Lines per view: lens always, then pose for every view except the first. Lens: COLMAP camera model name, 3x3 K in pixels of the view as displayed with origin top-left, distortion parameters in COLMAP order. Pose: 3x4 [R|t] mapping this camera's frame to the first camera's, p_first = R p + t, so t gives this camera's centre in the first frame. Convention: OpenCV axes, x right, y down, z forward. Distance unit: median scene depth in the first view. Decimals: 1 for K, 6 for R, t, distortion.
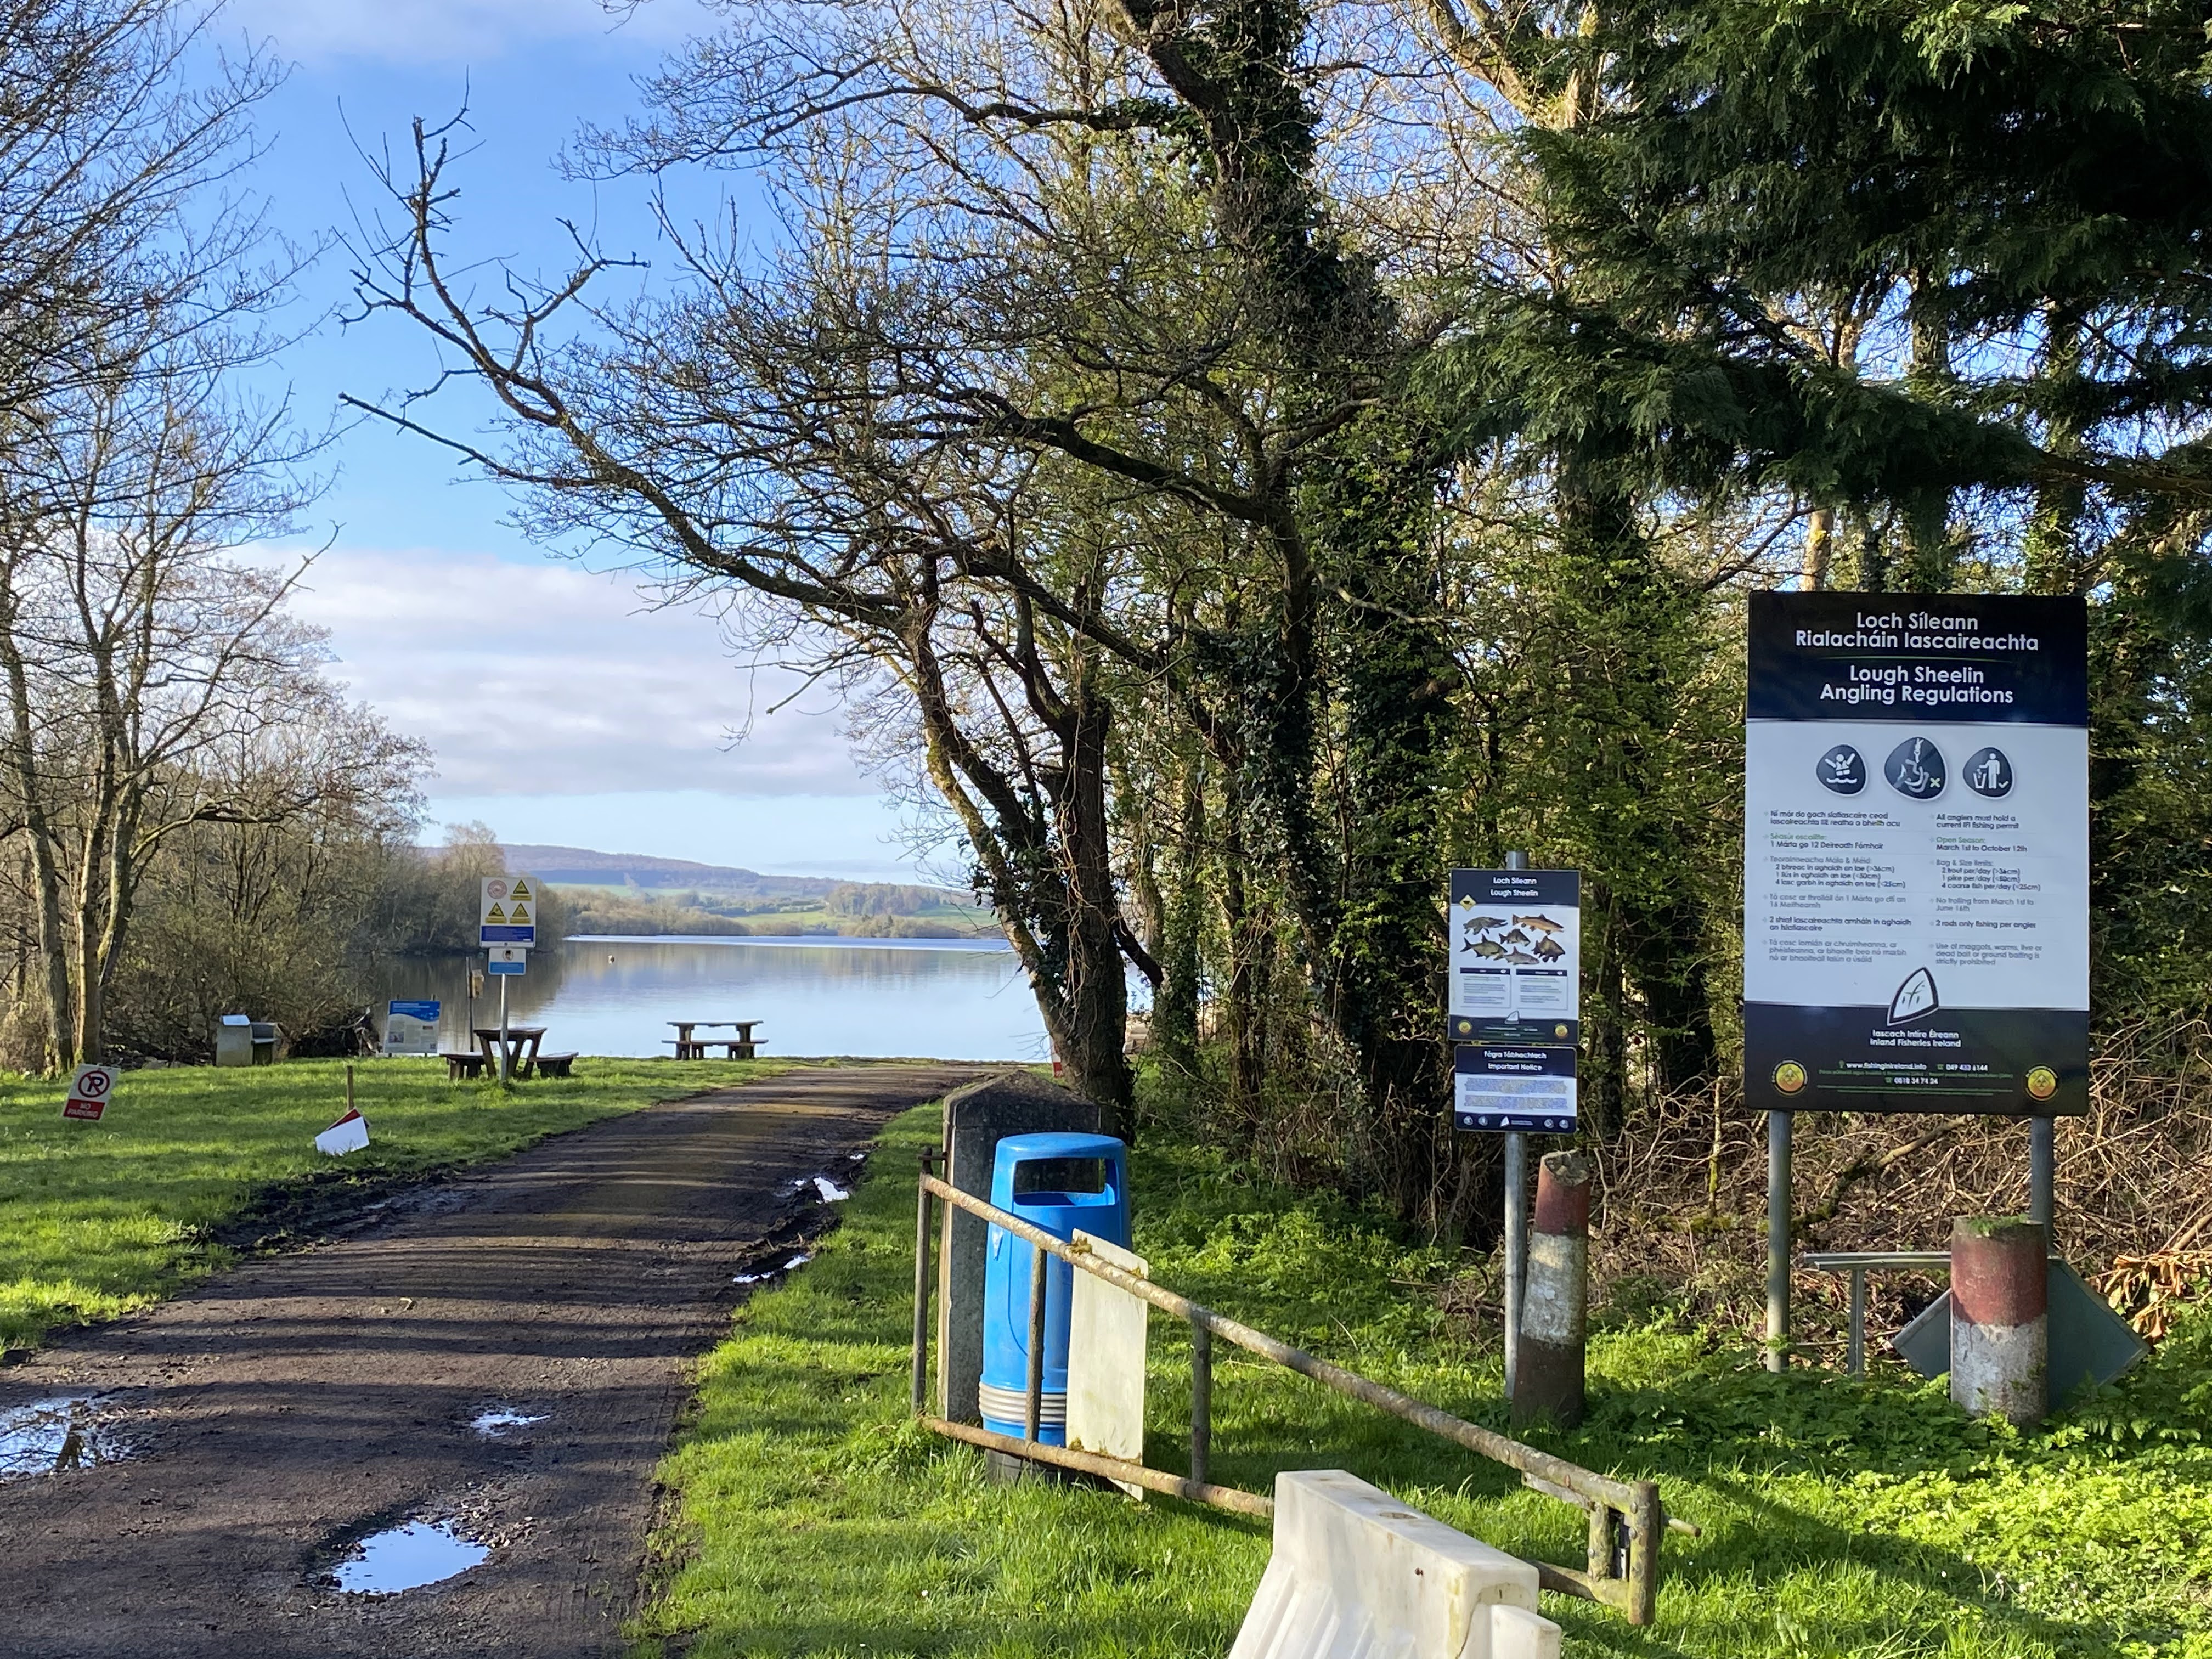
lens RADIAL K [[2792.5, 0, 1105.5], [0, 2792.5, 832.1], [0, 0, 1]] dist [0.122640, 0.000000]
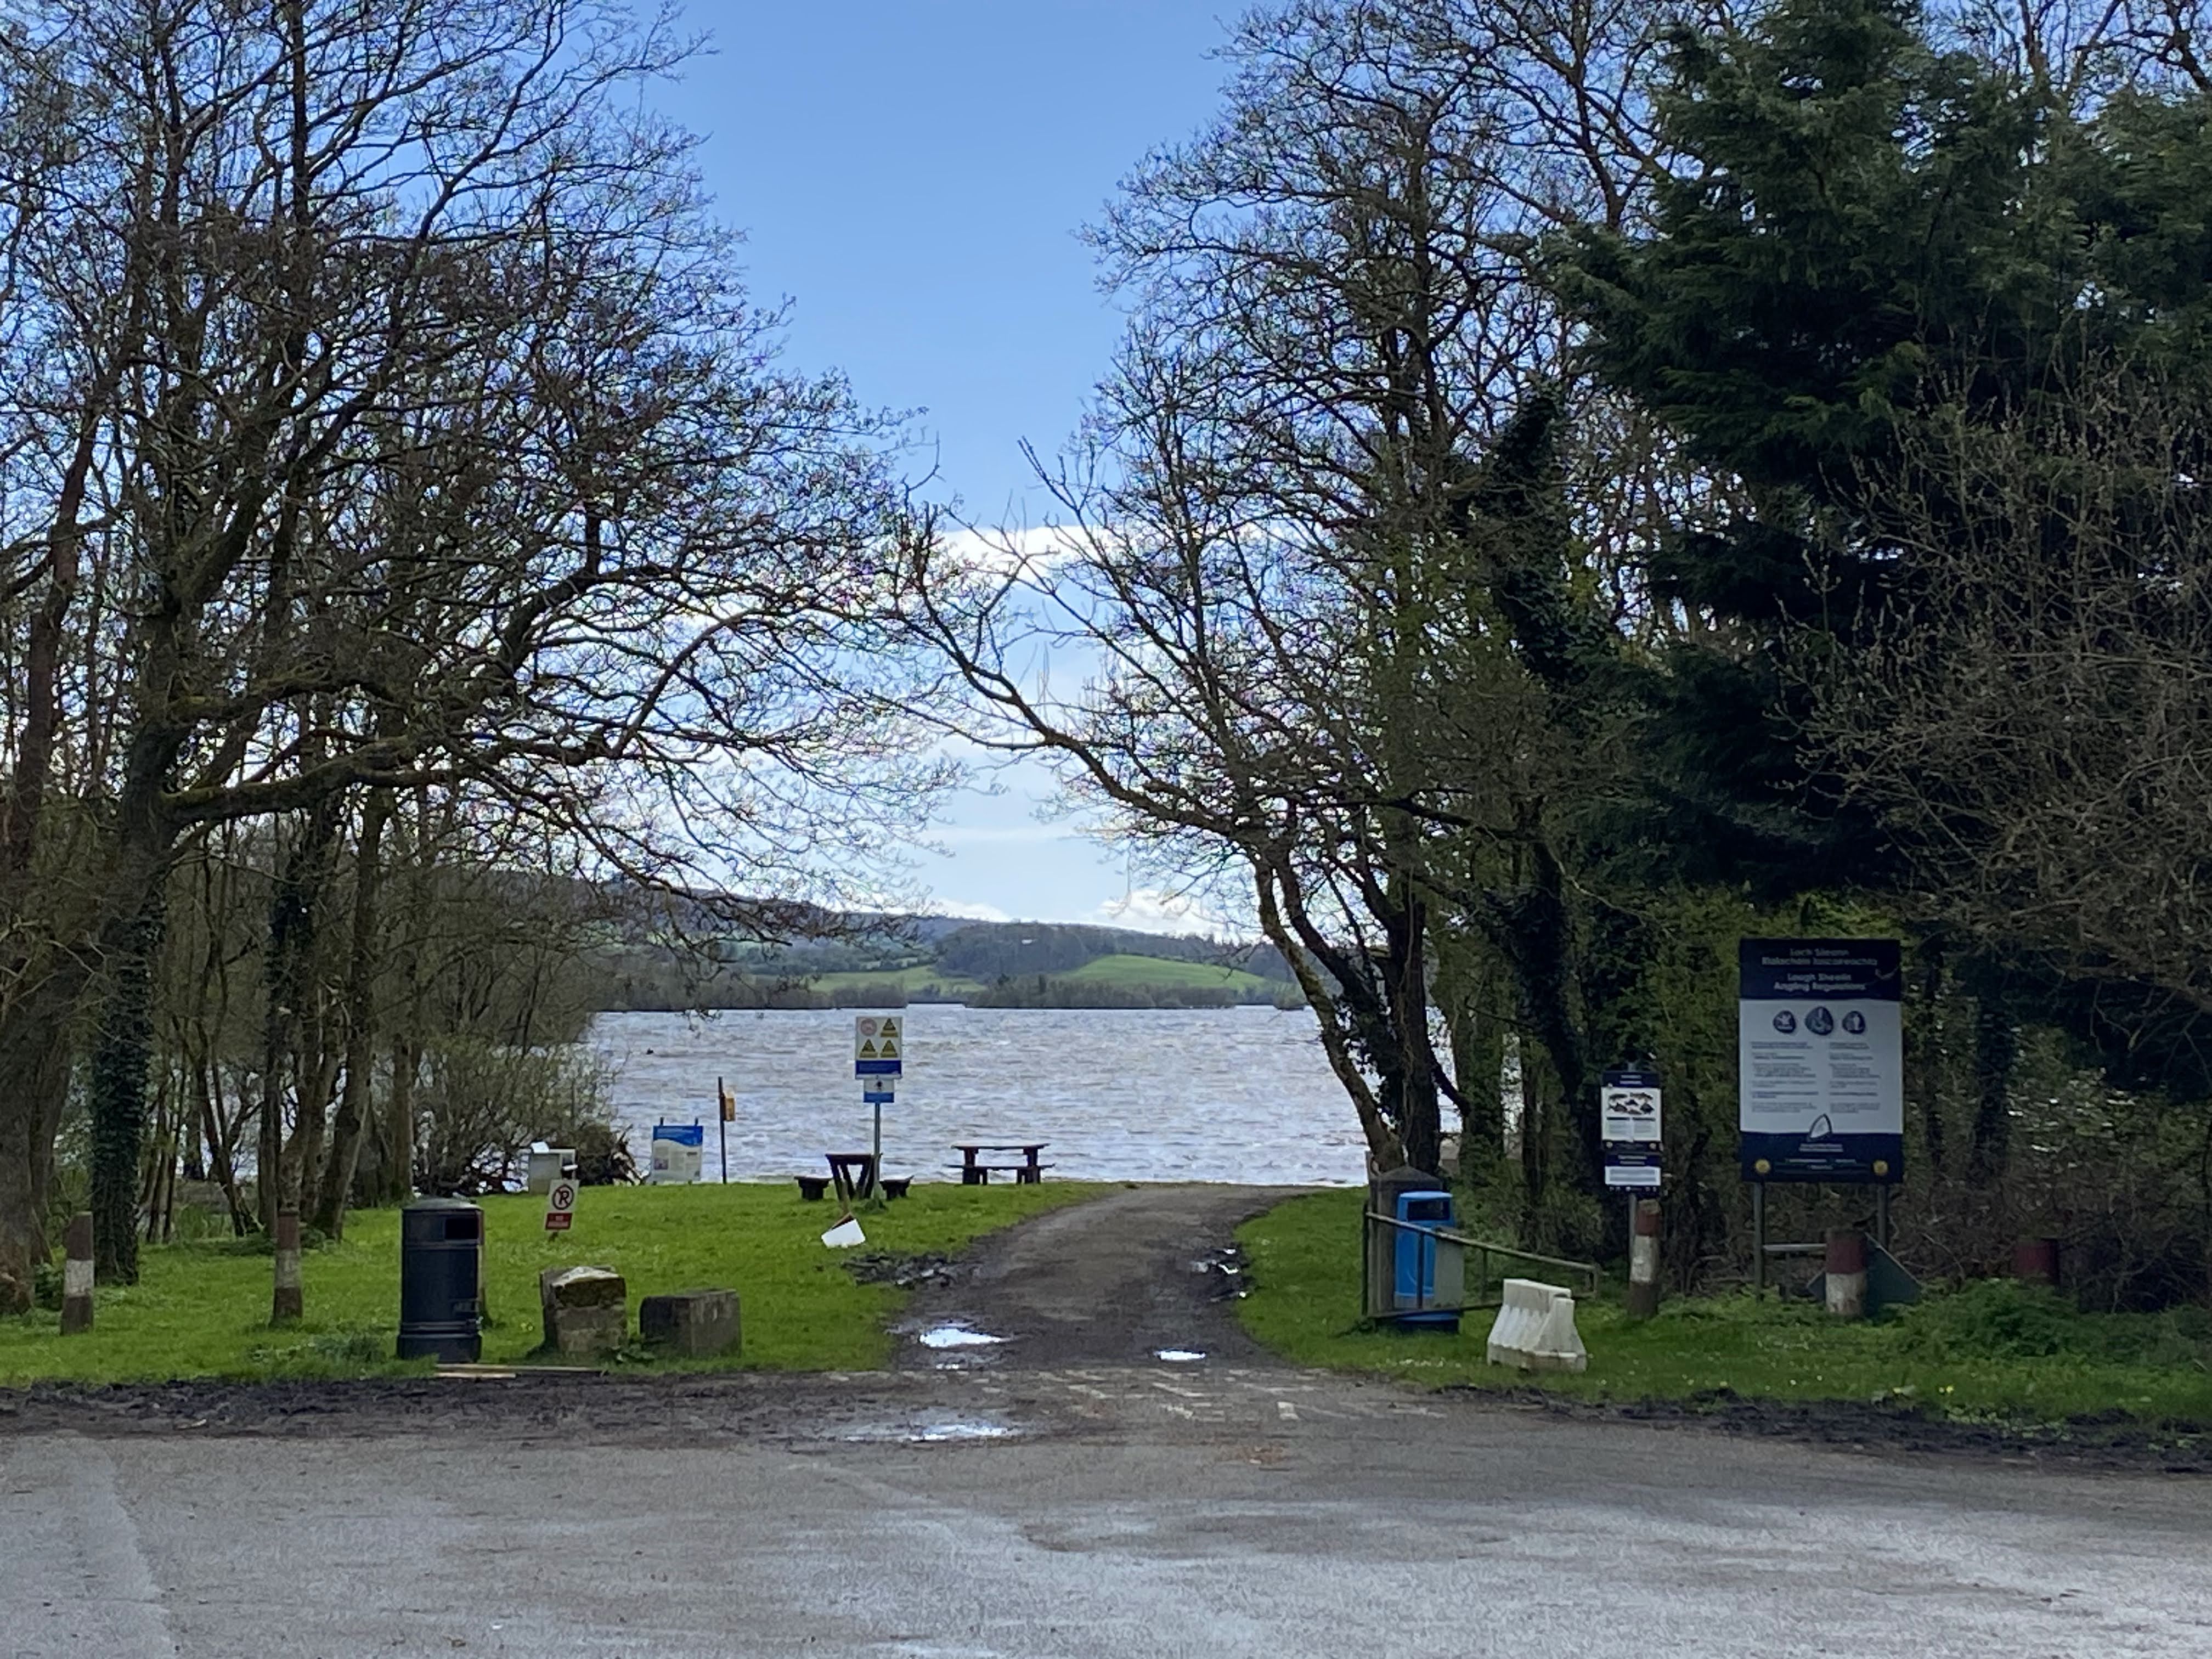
lens RADIAL K [[4442.7, 0, 1107.7], [0, 4442.7, 826.0], [0, 0, 1]] dist [0.064498, 0.000000]
pose [[0.998084, -0.014480, -0.060150, -0.046227], [0.014303, 0.999892, -0.003366, -0.166640], [0.060192, 0.002499, 0.998184, -2.395883]]
